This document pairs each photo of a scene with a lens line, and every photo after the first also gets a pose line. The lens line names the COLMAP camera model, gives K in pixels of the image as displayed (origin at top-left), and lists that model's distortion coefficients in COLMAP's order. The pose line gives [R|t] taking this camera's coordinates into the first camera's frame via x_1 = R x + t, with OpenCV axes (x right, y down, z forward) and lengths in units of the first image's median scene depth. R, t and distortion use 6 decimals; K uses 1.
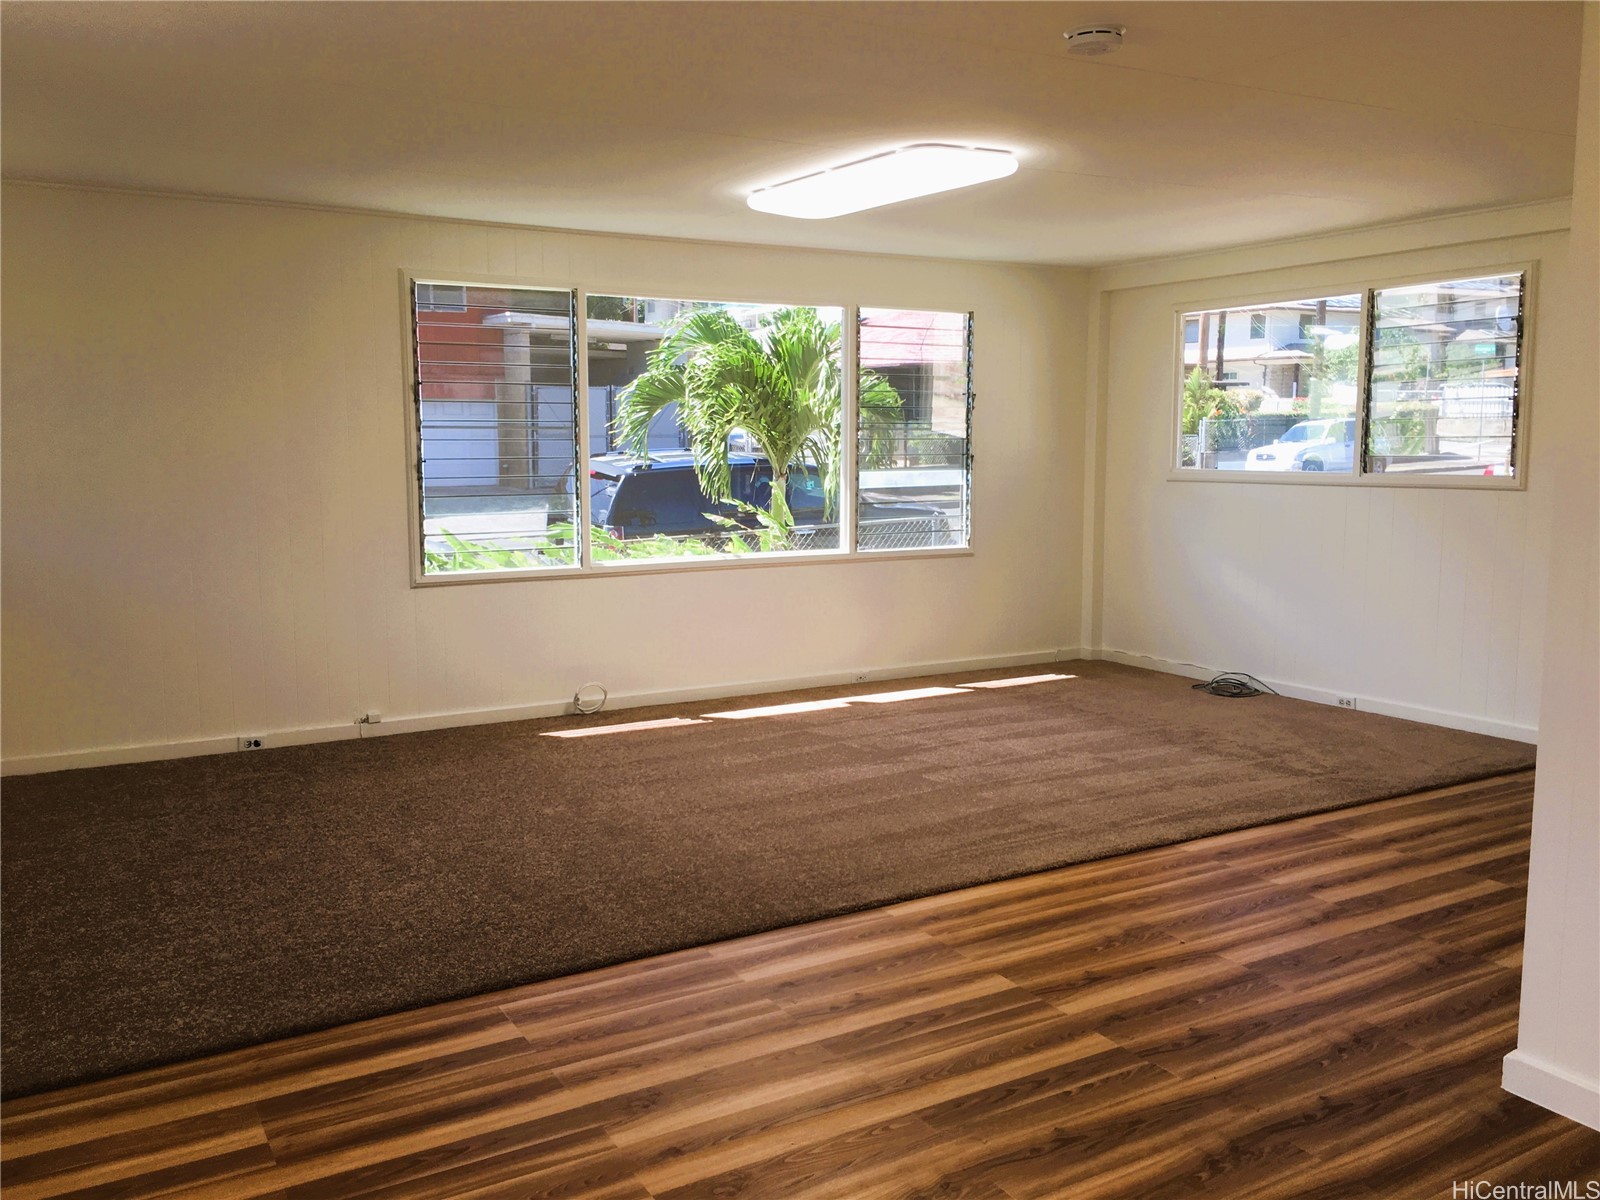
lens RADIAL K [[1342.7, 0, 800.0], [0, 1342.7, 600.0], [0, 0, 1]] dist [0.045668, -0.102414]
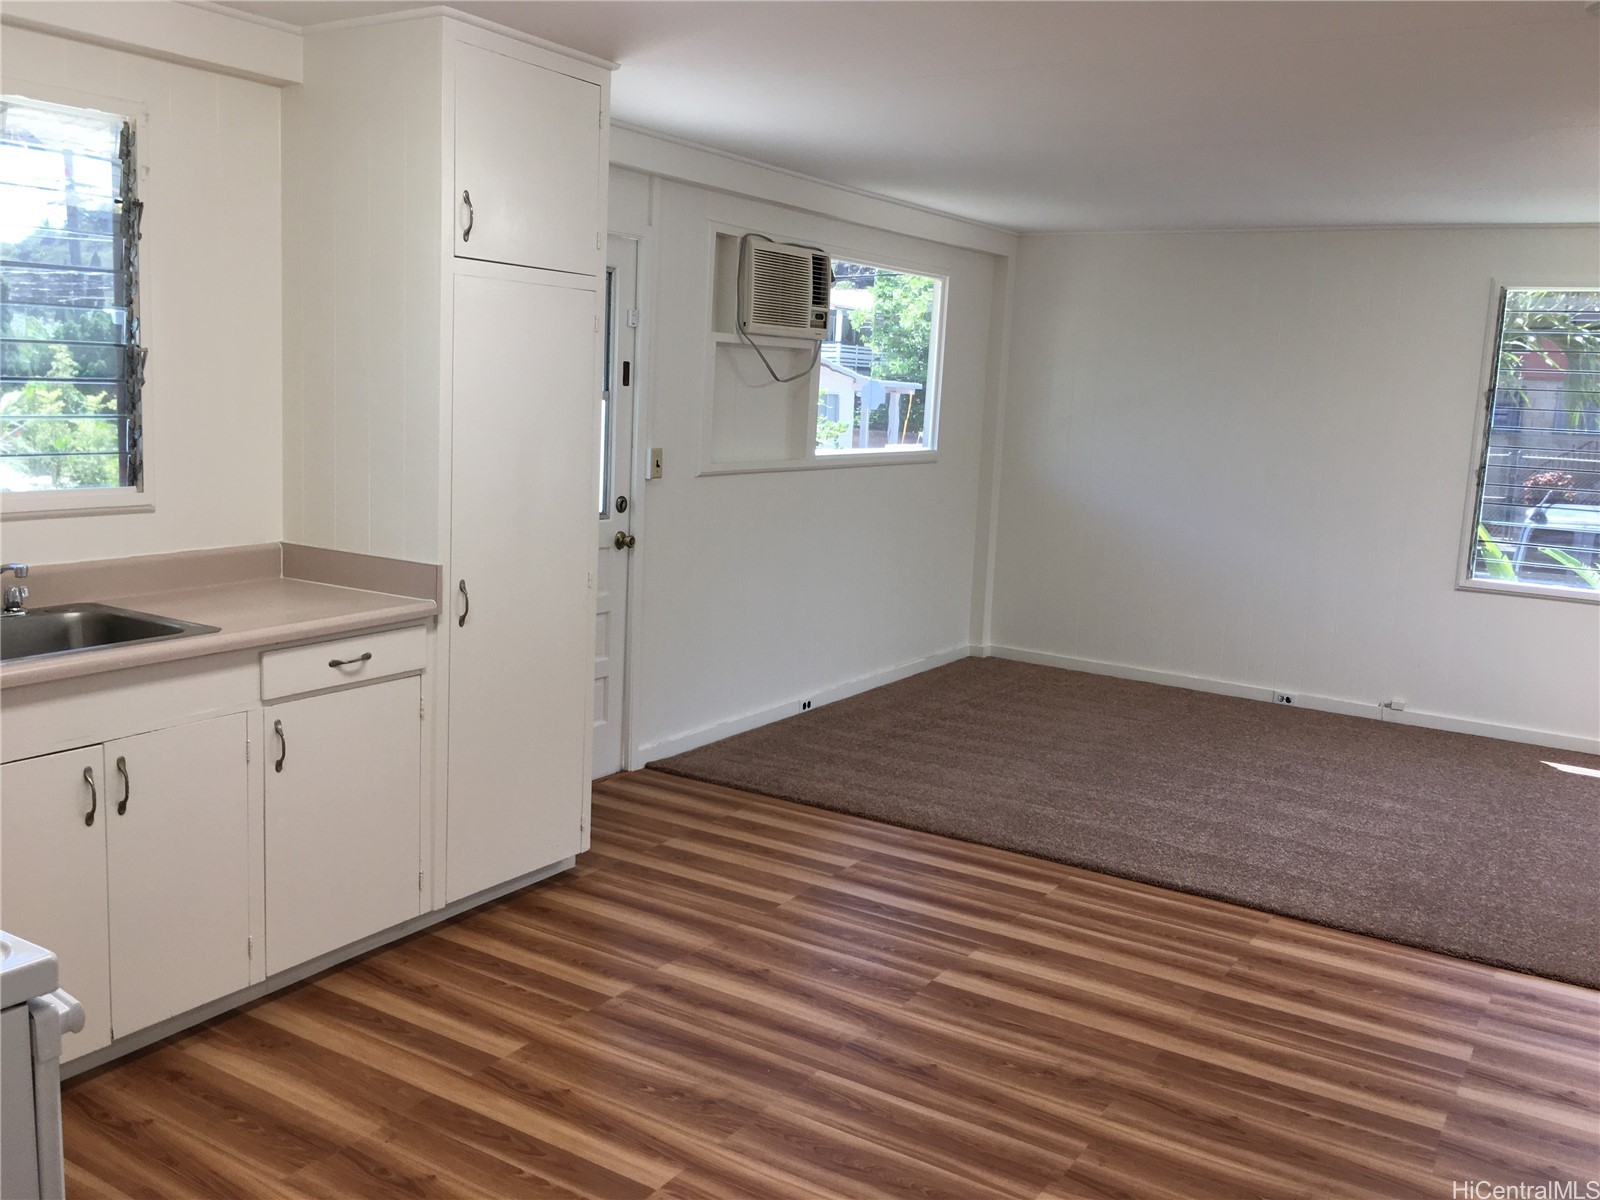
lens RADIAL K [[1349.9, 0, 800.0], [0, 1349.9, 600.0], [0, 0, 1]] dist [0.058434, -0.104364]
pose [[0.451950, 0.156908, -0.878135, 0.739944], [-0.161490, 0.982535, 0.092448, -0.030731], [0.877304, 0.100028, 0.469395, 0.152726]]
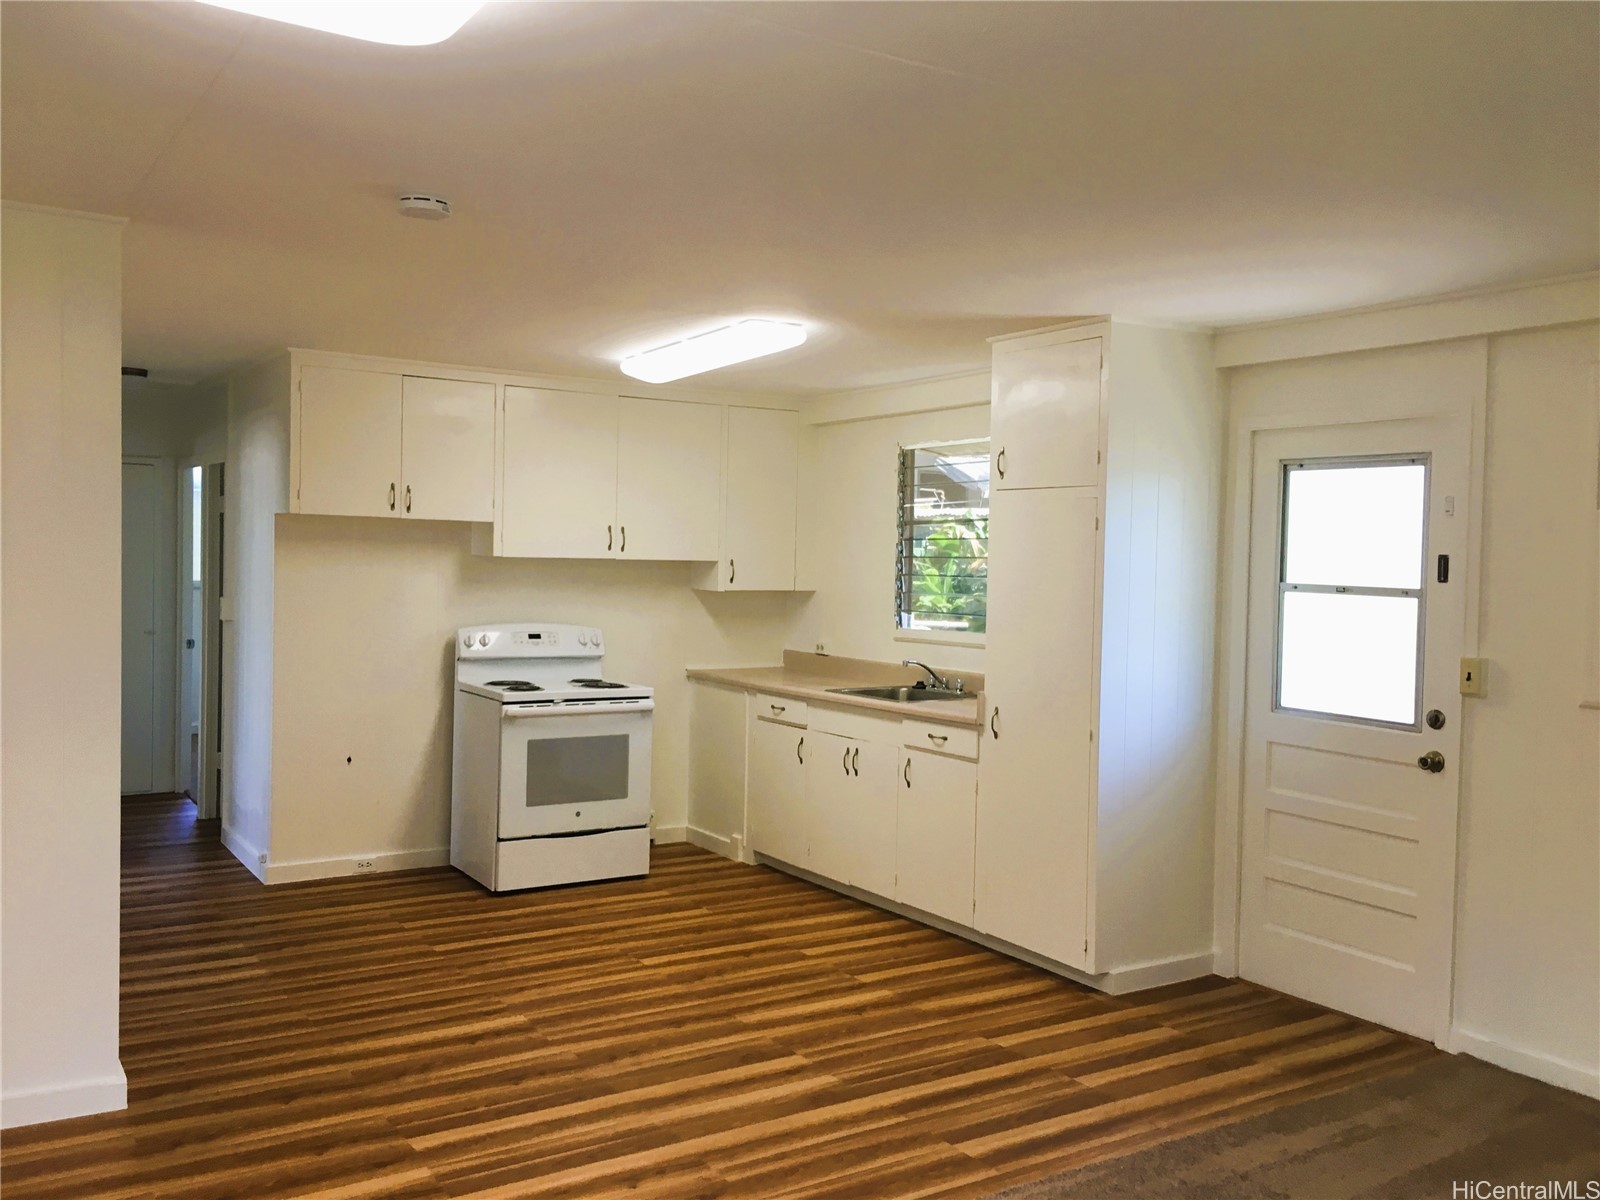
lens RADIAL K [[1349.9, 0, 800.0], [0, 1349.9, 600.0], [0, 0, 1]] dist [0.058434, -0.104364]
pose [[-0.998757, -0.018643, -0.046219, -0.021868], [-0.026379, 0.984589, 0.172883, -0.286120], [0.042284, 0.173888, -0.983857, 1.910895]]
